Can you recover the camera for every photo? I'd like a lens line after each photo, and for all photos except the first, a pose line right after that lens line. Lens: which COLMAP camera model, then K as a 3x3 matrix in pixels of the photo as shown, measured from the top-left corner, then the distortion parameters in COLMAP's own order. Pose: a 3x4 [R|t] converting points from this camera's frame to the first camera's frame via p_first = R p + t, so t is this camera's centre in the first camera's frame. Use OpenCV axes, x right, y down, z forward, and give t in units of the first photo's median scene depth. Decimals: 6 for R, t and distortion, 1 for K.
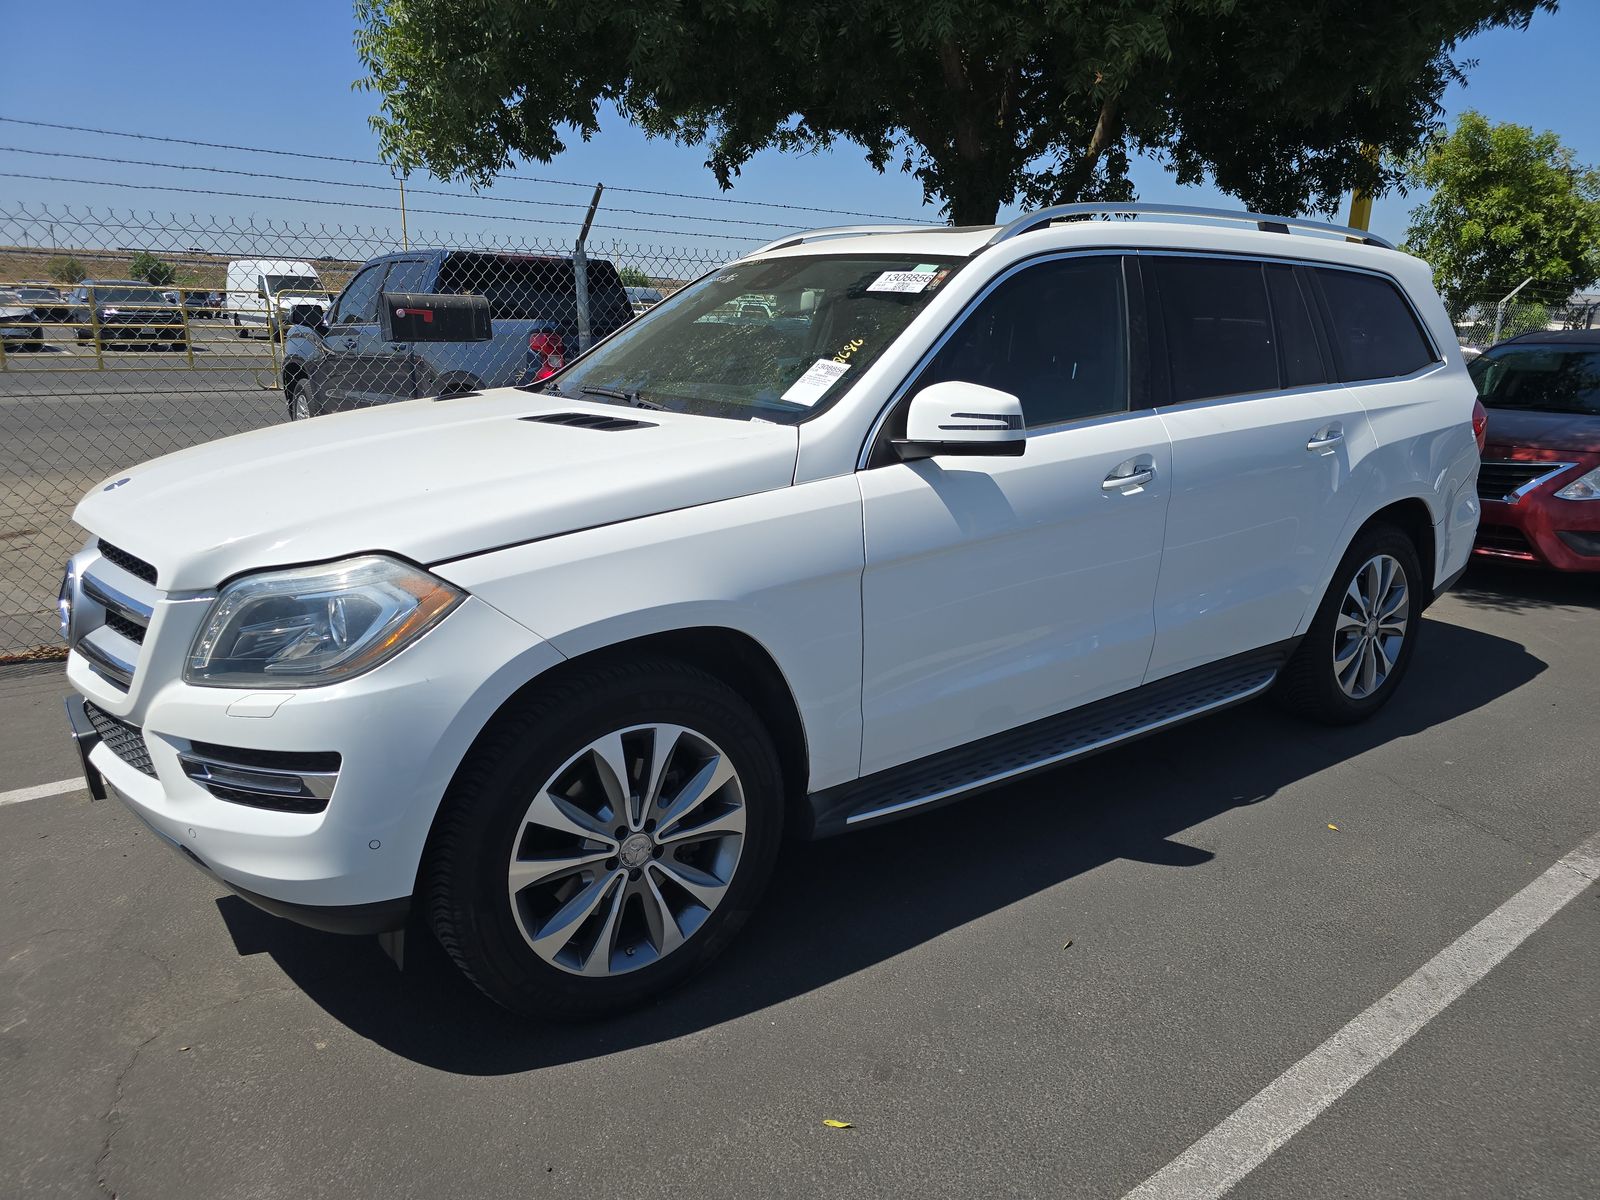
lens RADIAL K [[1237.5, 0, 806.1], [0, 1237.5, 603.6], [0, 0, 1]] dist [-0.011749, -0.006245]
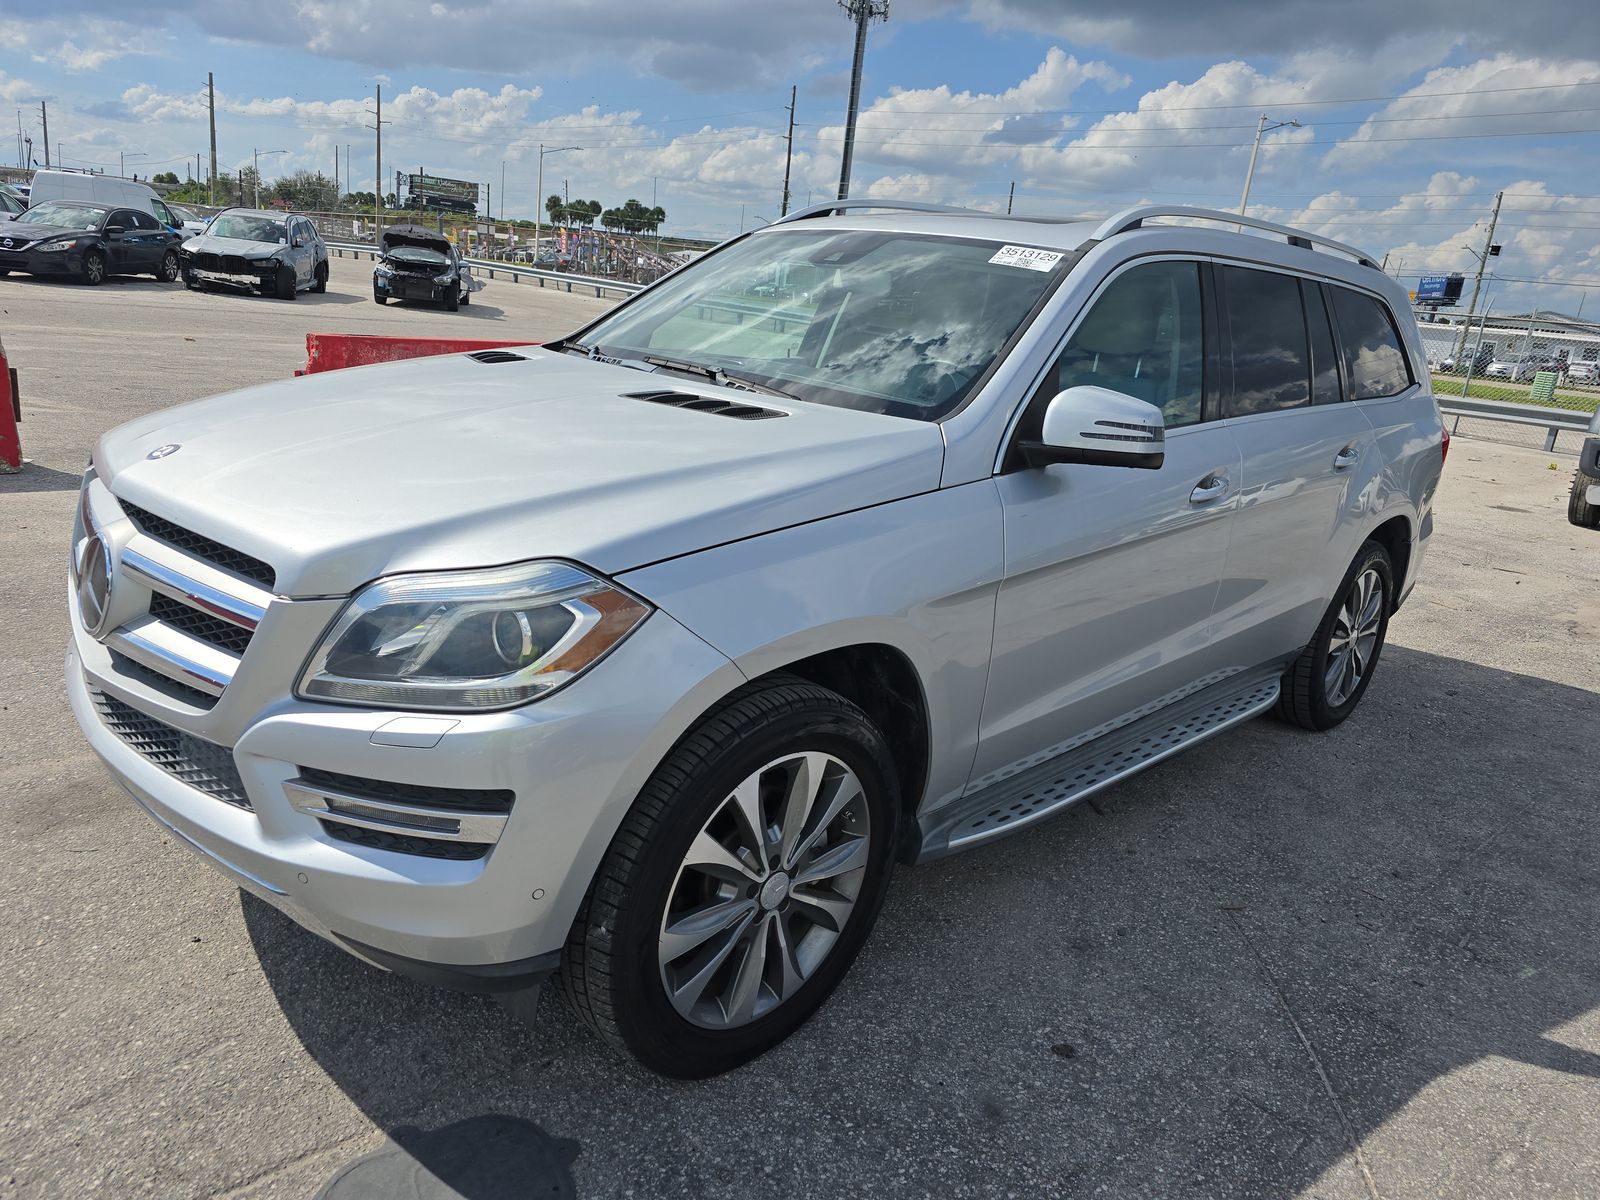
lens RADIAL K [[1237.5, 0, 806.8], [0, 1237.5, 587.5], [0, 0, 1]] dist [-0.011749, -0.006245]
pose [[0.985885, 0.042427, 0.161961, -0.264965], [-0.045949, 0.998780, 0.018065, -0.036089], [-0.160997, -0.025252, 0.986632, 0.108207]]
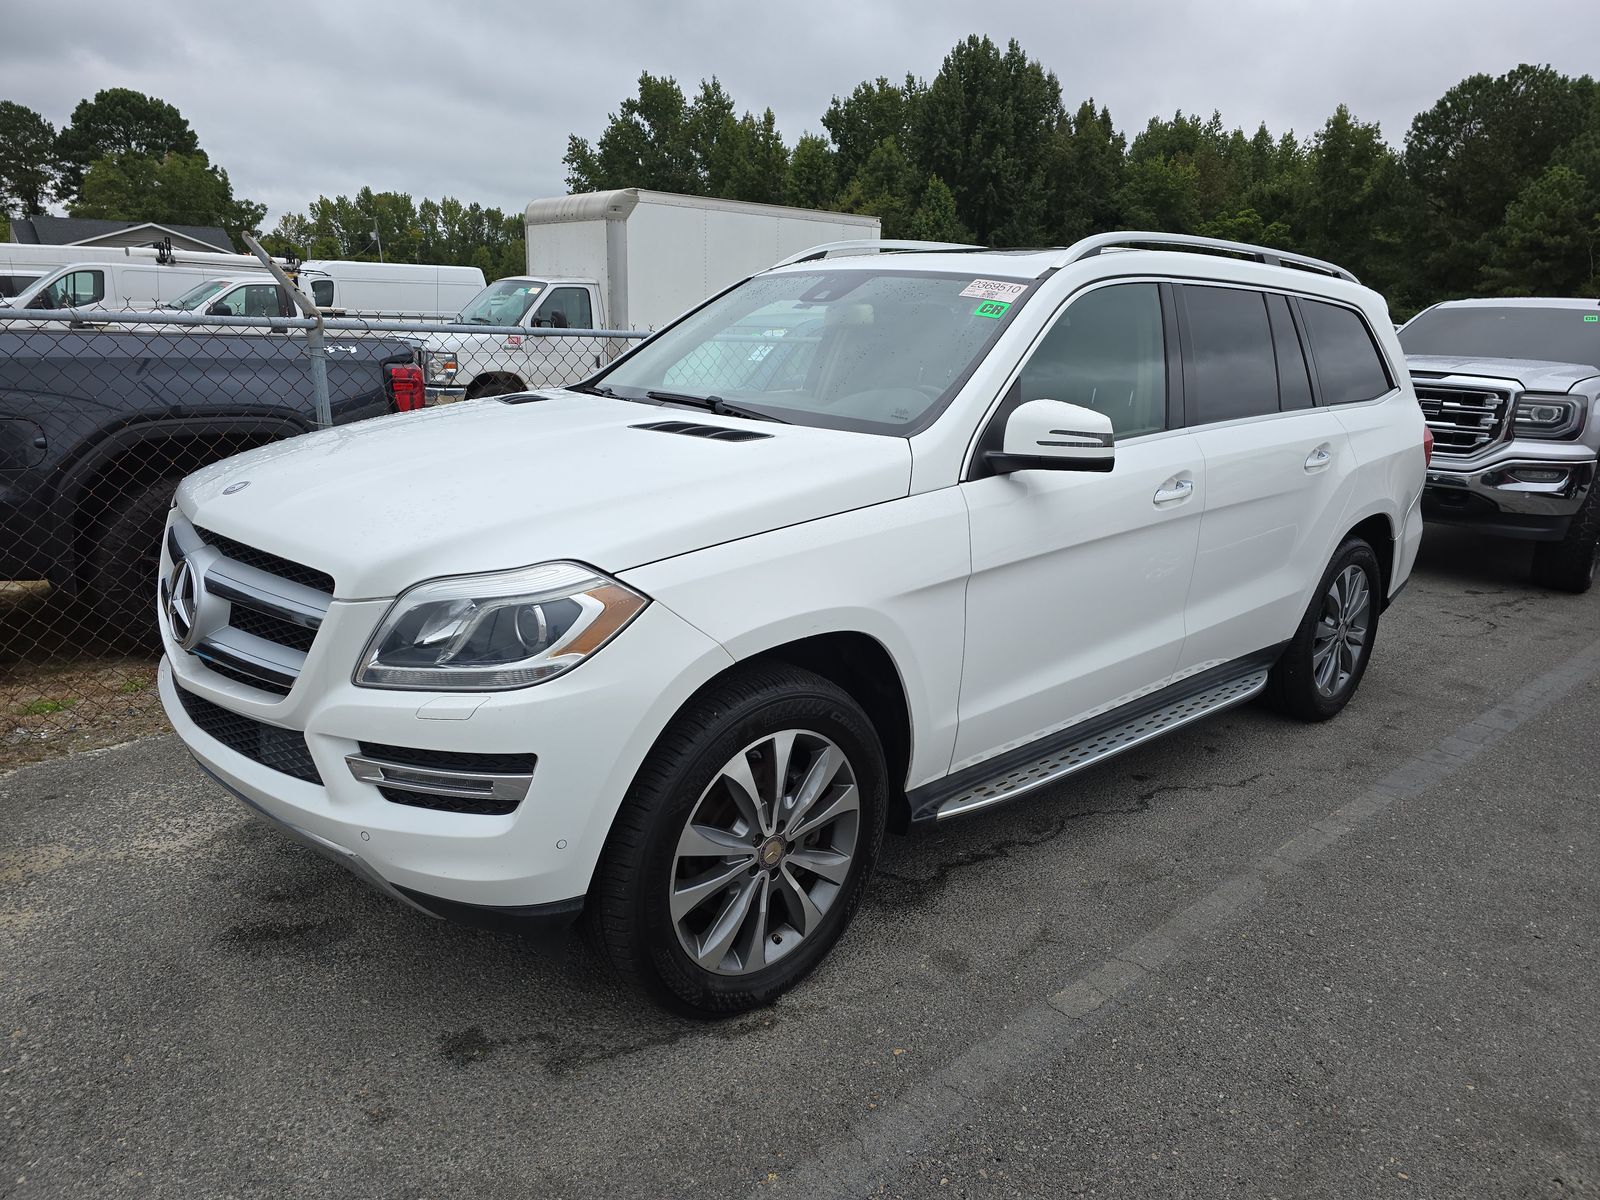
lens RADIAL K [[1237.5, 0, 795.6], [0, 1237.5, 607.4], [0, 0, 1]] dist [-0.011749, -0.006245]
pose [[0.993867, 0.008418, 0.110264, -0.228802], [-0.009041, 0.999946, 0.005151, -0.006364], [-0.110215, -0.006116, 0.993889, -0.027677]]
